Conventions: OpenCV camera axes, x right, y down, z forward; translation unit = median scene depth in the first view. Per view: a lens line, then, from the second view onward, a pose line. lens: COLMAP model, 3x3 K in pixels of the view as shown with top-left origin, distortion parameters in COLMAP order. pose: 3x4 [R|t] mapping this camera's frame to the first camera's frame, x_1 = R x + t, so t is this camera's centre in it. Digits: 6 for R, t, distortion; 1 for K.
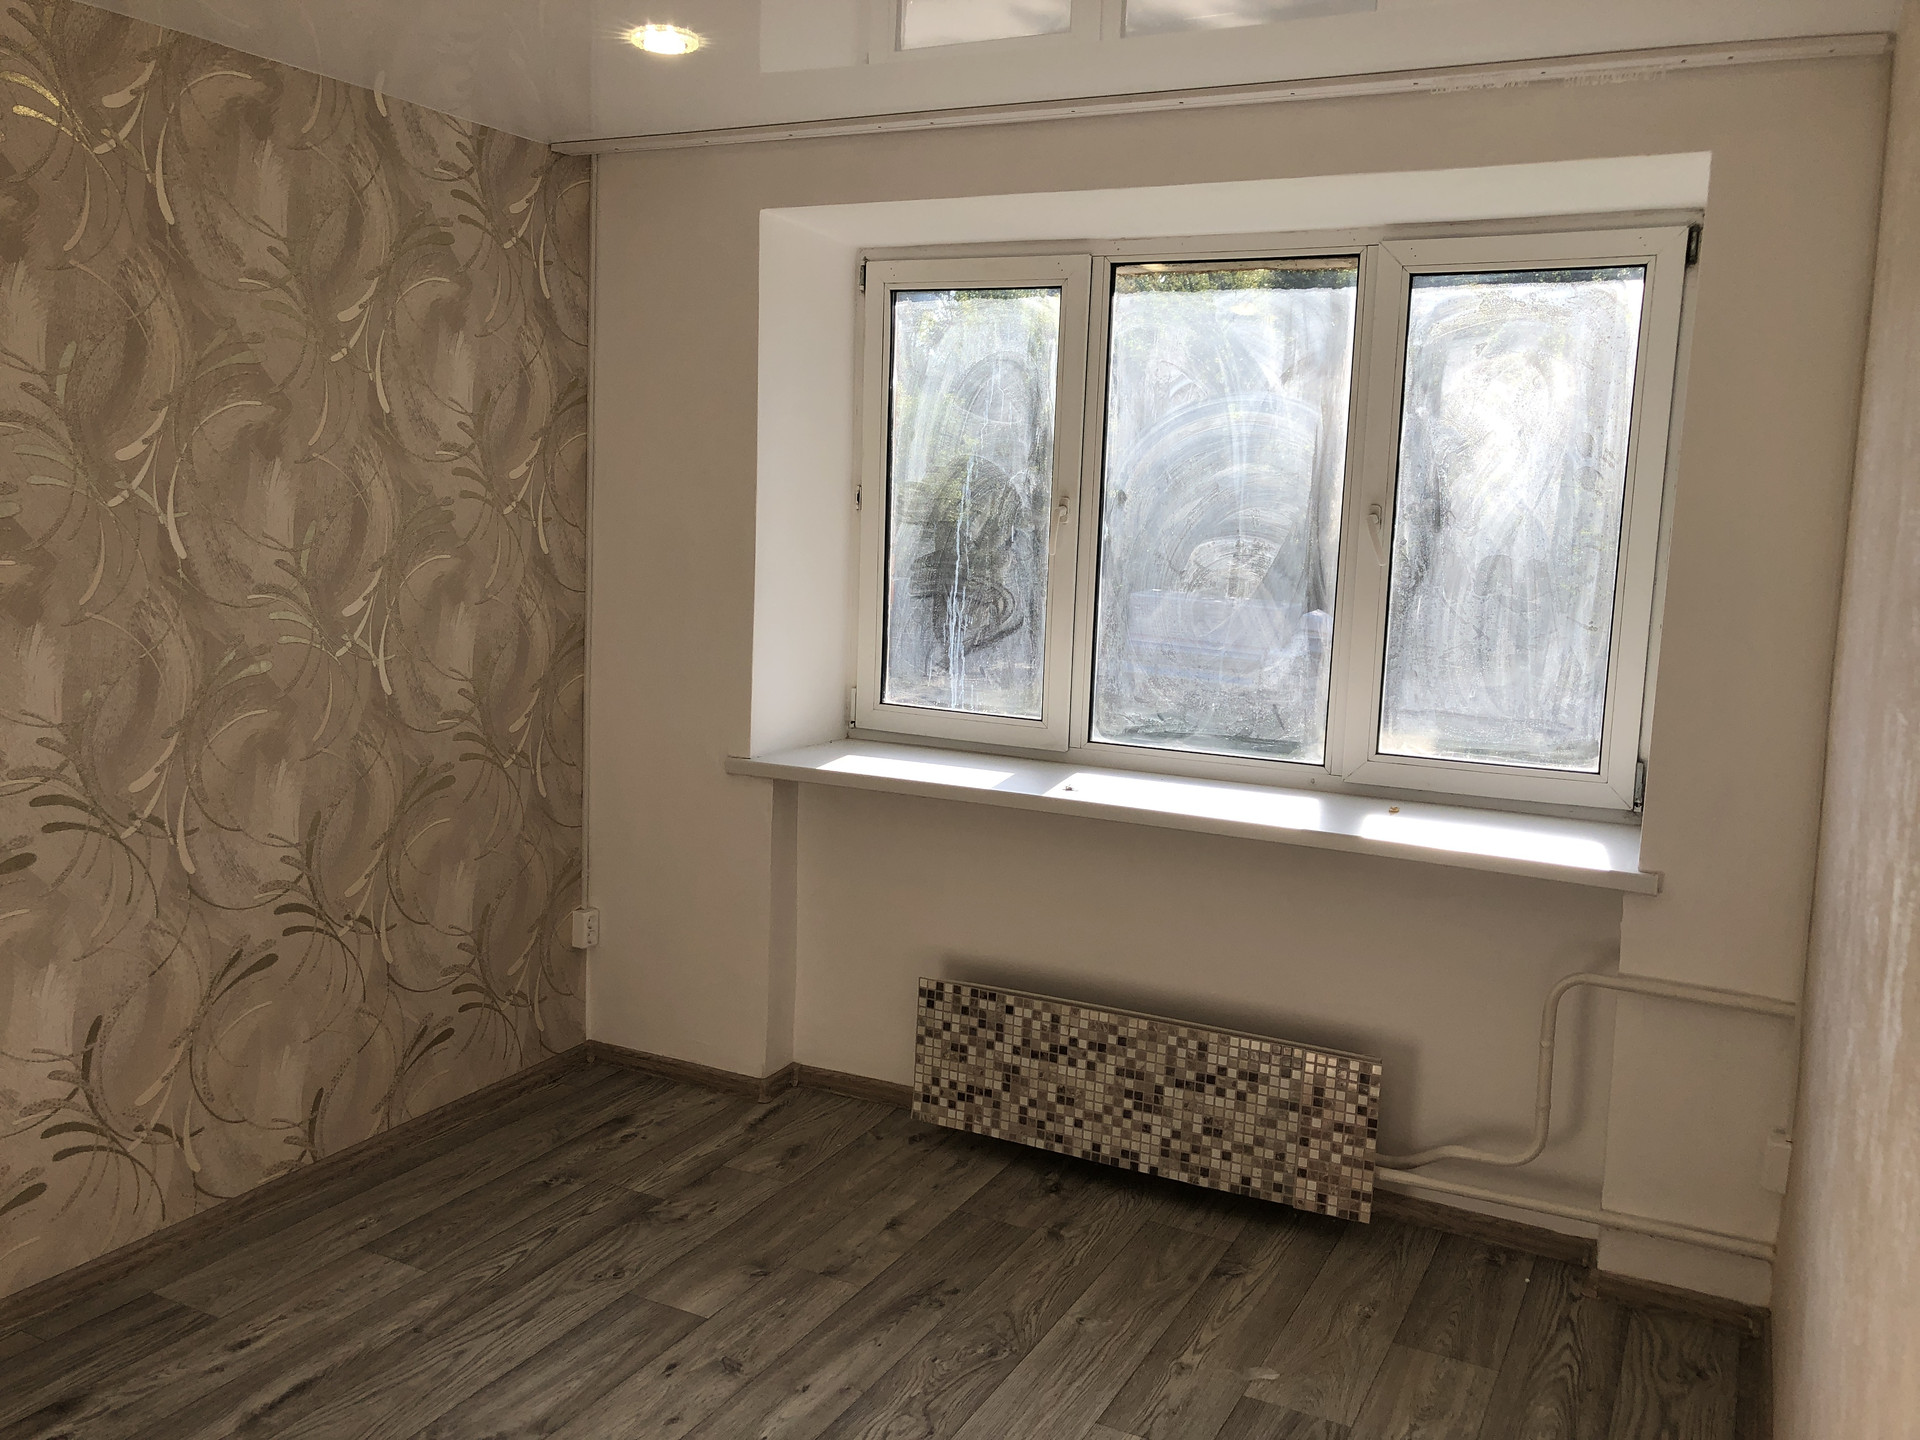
lens RADIAL K [[1524.2, 0, 960.0], [0, 1524.2, 720.0], [0, 0, 1]] dist [0.123974, -0.264338]
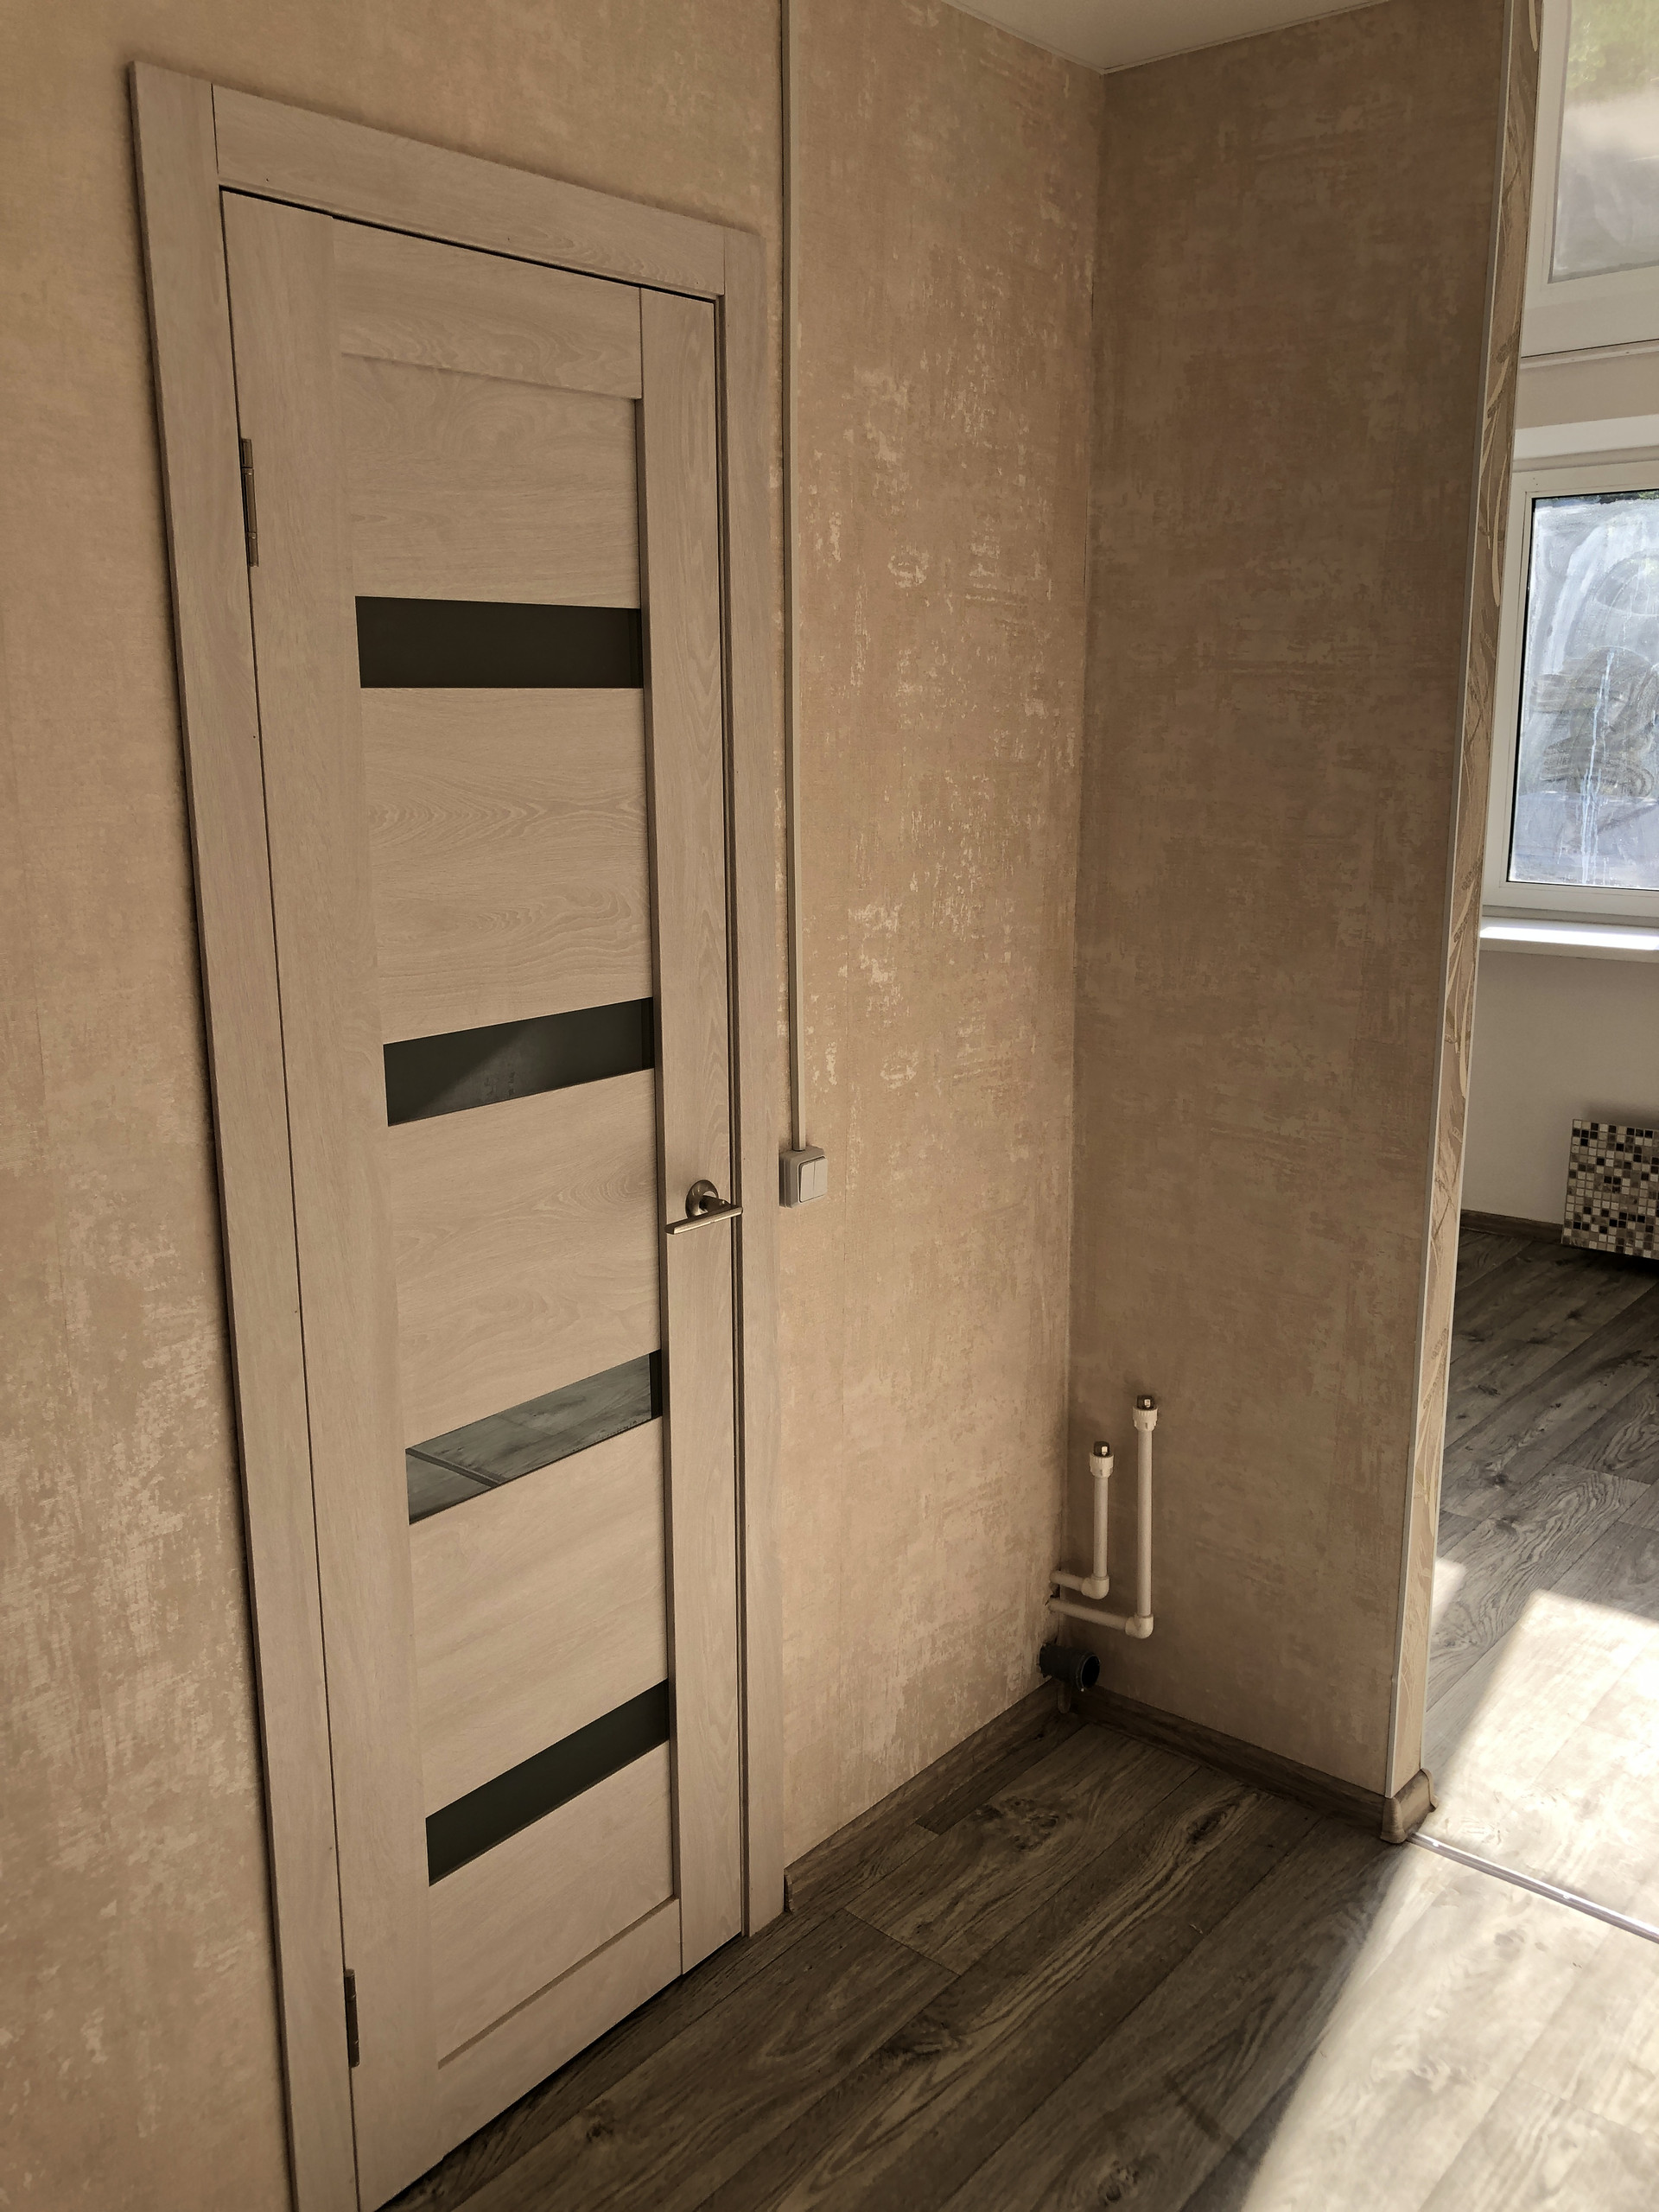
lens RADIAL K [[1787.8, 0, 832.6], [0, 1787.8, 1081.7], [0, 0, 1]] dist [-0.008567, -0.001808]
pose [[0.973317, 0.005832, -0.229390, -0.260698], [0.009625, 0.997760, 0.066205, 0.049336], [0.229262, -0.066647, 0.971080, -0.407066]]
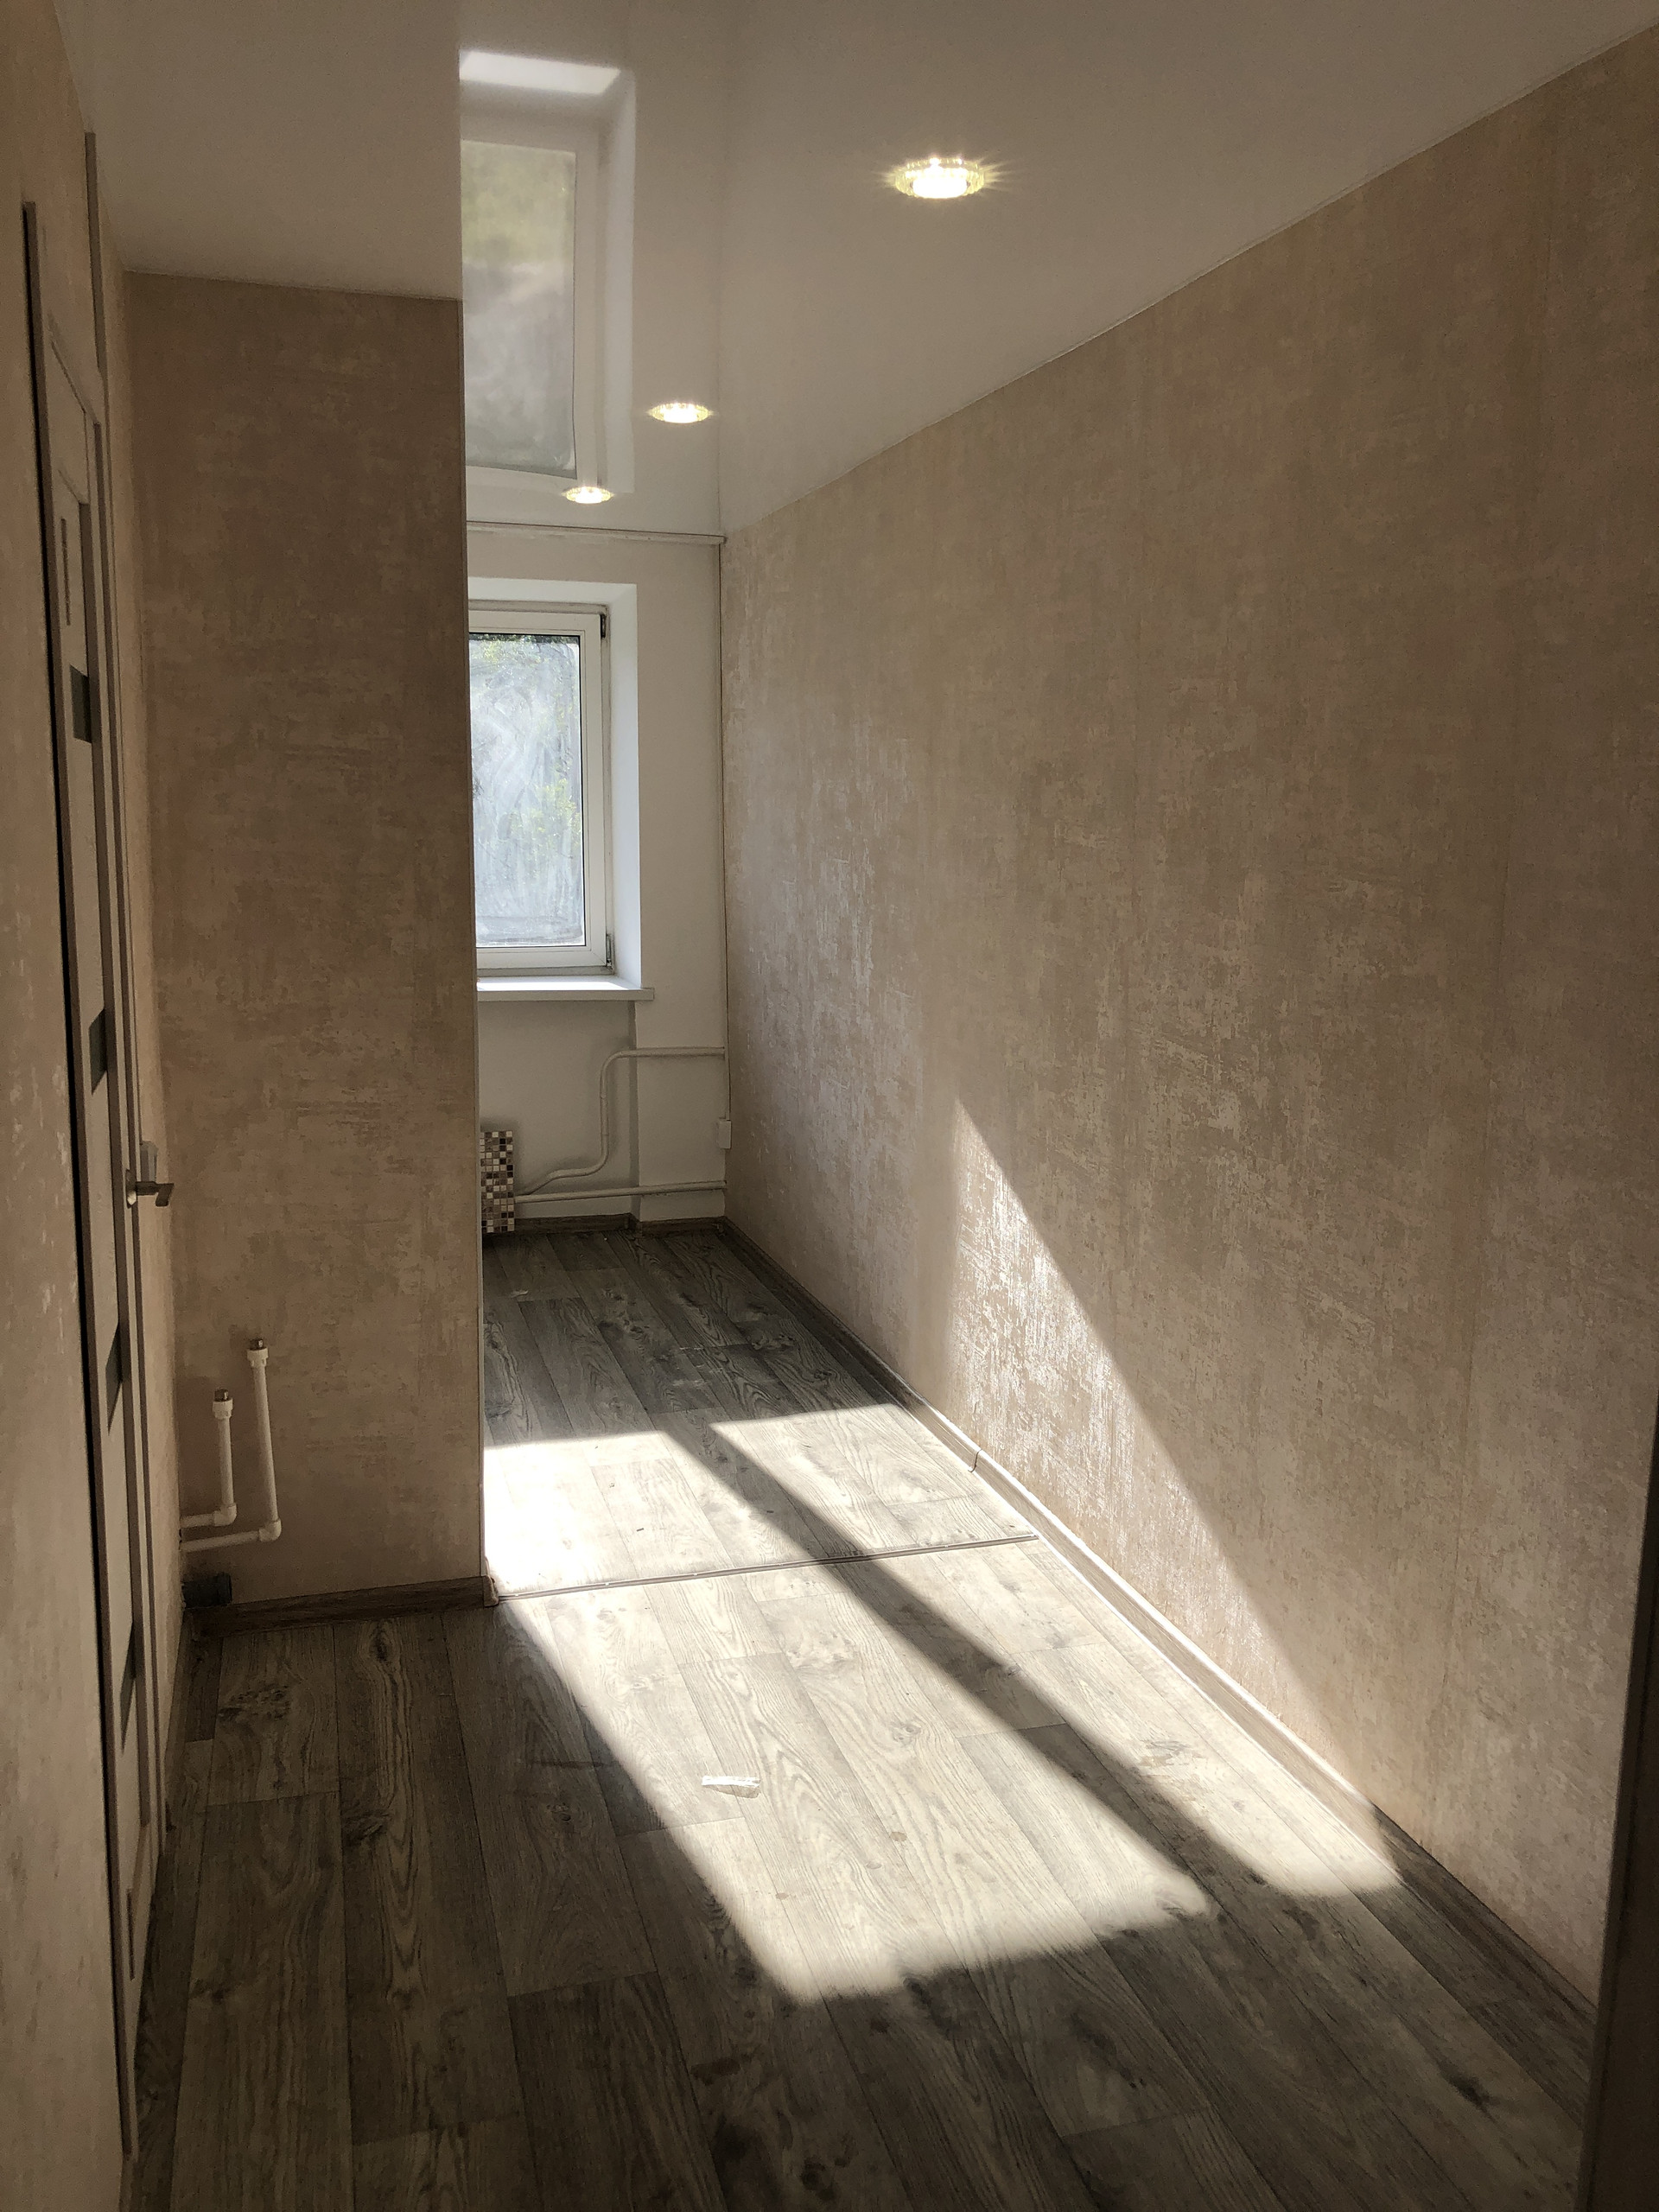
lens RADIAL K [[1787.8, 0, 832.6], [0, 1787.8, 1081.7], [0, 0, 1]] dist [-0.008567, -0.001808]
pose [[0.716082, -0.125277, 0.686682, -0.673802], [0.105320, 0.991891, 0.071130, 0.066299], [-0.690025, 0.021386, 0.723469, -0.516877]]
